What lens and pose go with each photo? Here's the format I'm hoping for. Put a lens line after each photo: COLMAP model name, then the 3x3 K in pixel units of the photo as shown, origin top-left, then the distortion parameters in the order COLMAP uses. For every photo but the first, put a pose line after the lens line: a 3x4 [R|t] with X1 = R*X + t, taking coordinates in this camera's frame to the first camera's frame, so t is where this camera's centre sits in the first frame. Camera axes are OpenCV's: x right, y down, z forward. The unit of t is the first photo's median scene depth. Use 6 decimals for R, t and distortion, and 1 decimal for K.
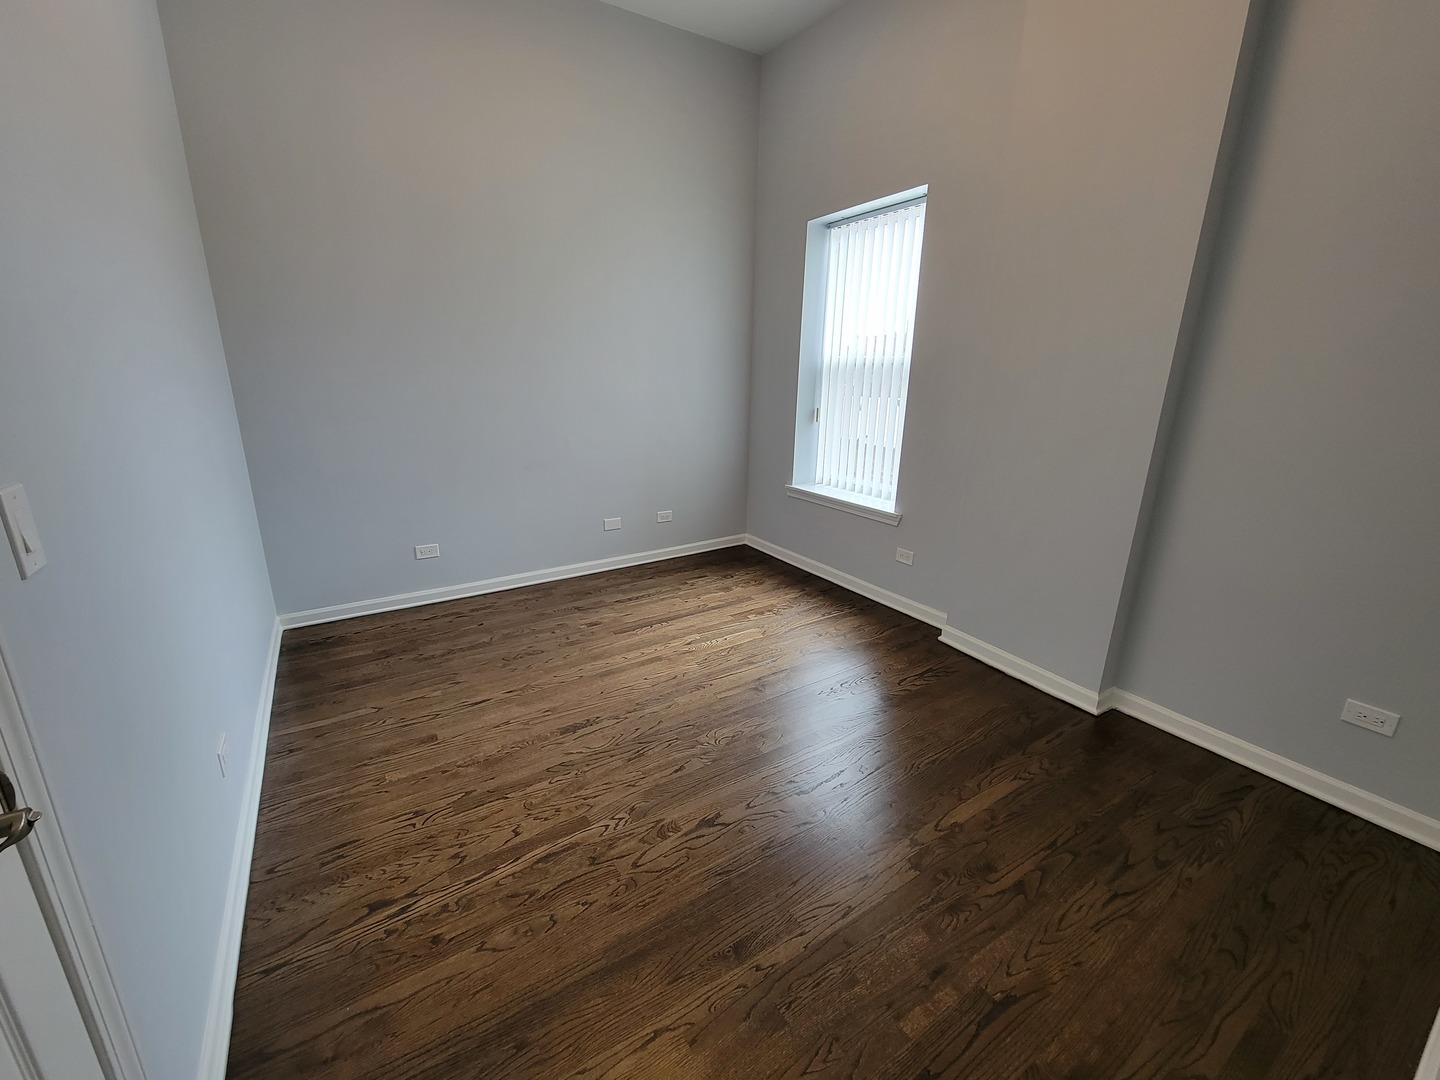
lens RADIAL K [[590.2, 0, 717.6], [0, 590.2, 540.2], [0, 0, 1]] dist [-0.003096, -0.000405]
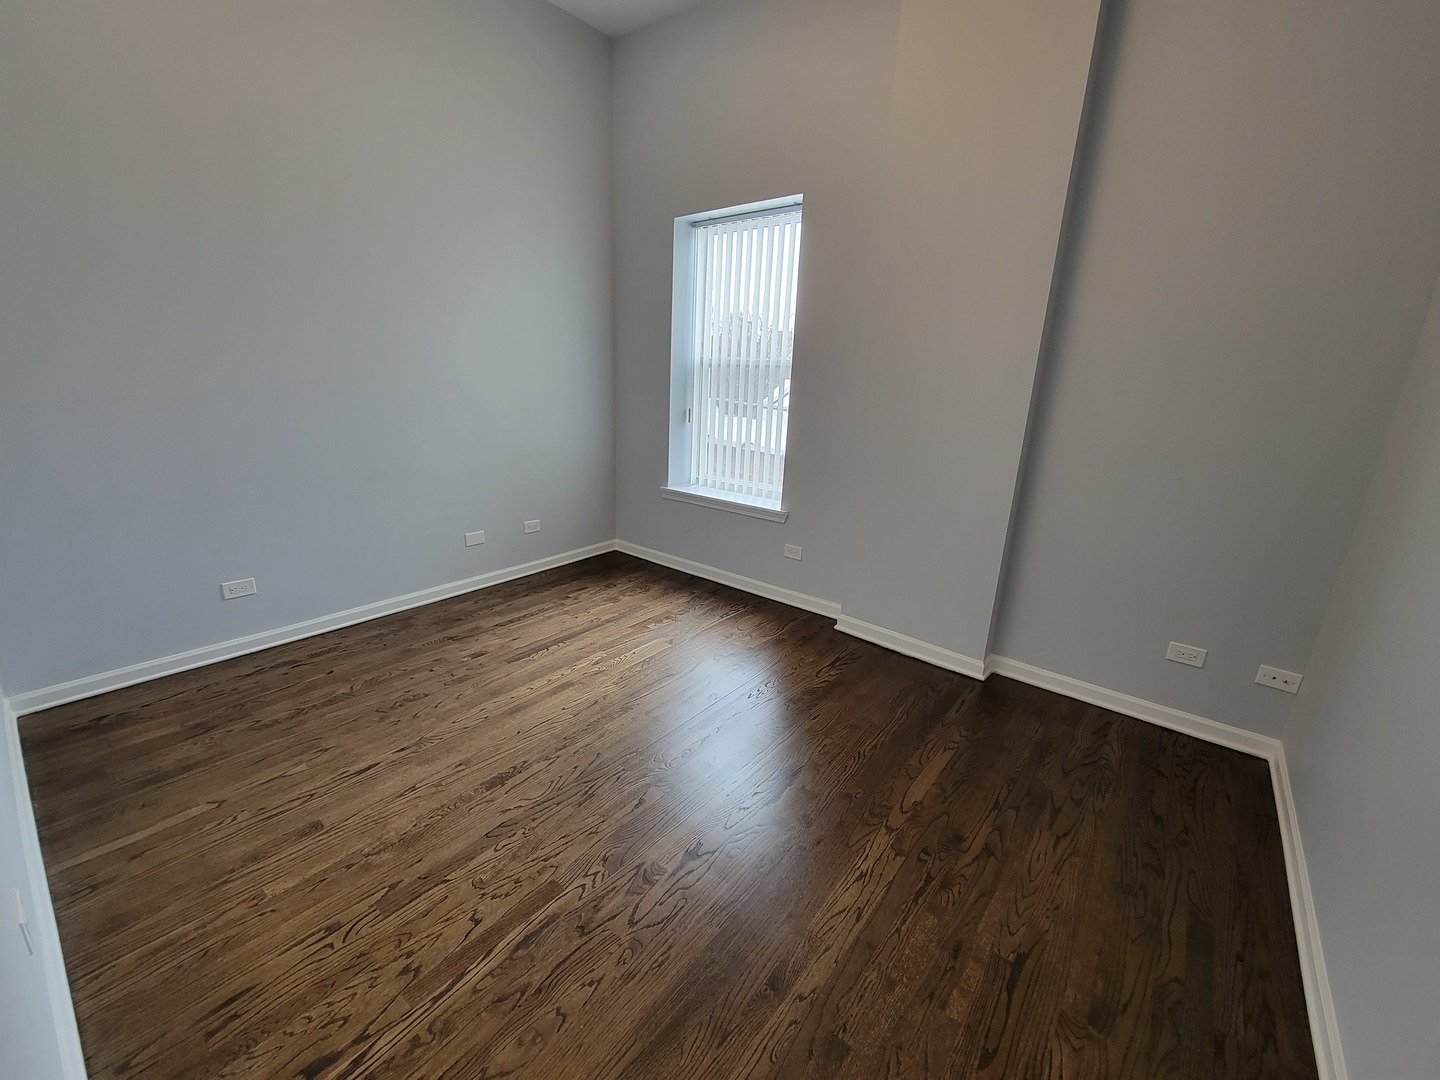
lens RADIAL K [[590.2, 0, 717.6], [0, 590.2, 540.2], [0, 0, 1]] dist [-0.003096, -0.000405]
pose [[0.948561, -0.064679, 0.309917, -0.194019], [0.064060, 0.997872, 0.012186, -0.021909], [-0.310046, 0.008294, 0.950686, 0.081472]]
